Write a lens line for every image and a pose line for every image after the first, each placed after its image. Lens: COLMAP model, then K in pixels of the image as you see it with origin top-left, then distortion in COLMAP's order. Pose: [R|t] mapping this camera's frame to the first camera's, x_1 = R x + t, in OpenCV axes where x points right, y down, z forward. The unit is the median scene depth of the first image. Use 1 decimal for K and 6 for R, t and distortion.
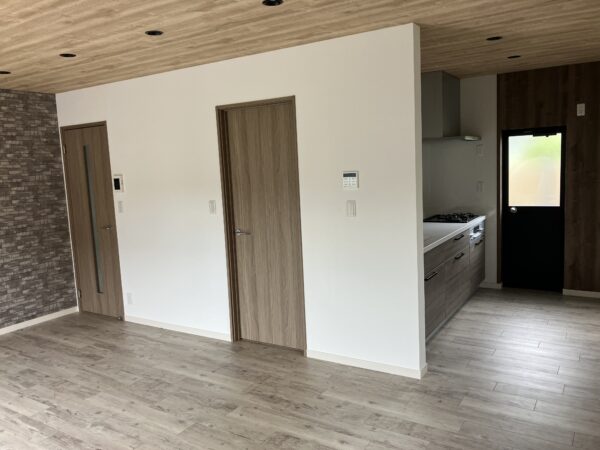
lens RADIAL K [[491.2, 0, 298.6], [0, 491.2, 226.3], [0, 0, 1]] dist [0.038758, -0.031146]
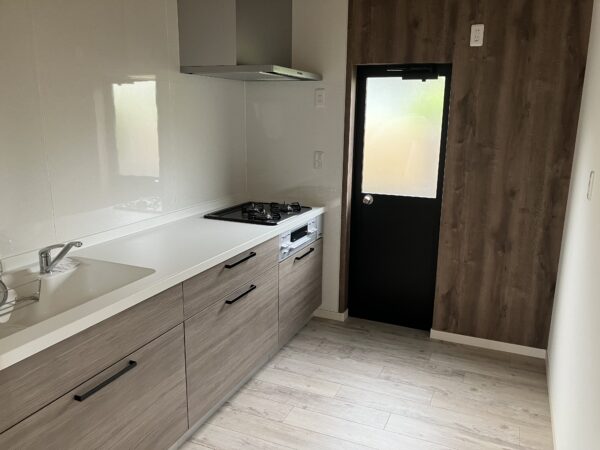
lens RADIAL K [[491.2, 0, 301.7], [0, 491.2, 226.6], [0, 0, 1]] dist [0.038758, -0.031146]
pose [[0.987354, 0.026015, 0.156383, 0.270065], [-0.041304, 0.994589, 0.095327, -0.057582], [-0.153057, -0.100581, 0.983086, 0.421879]]
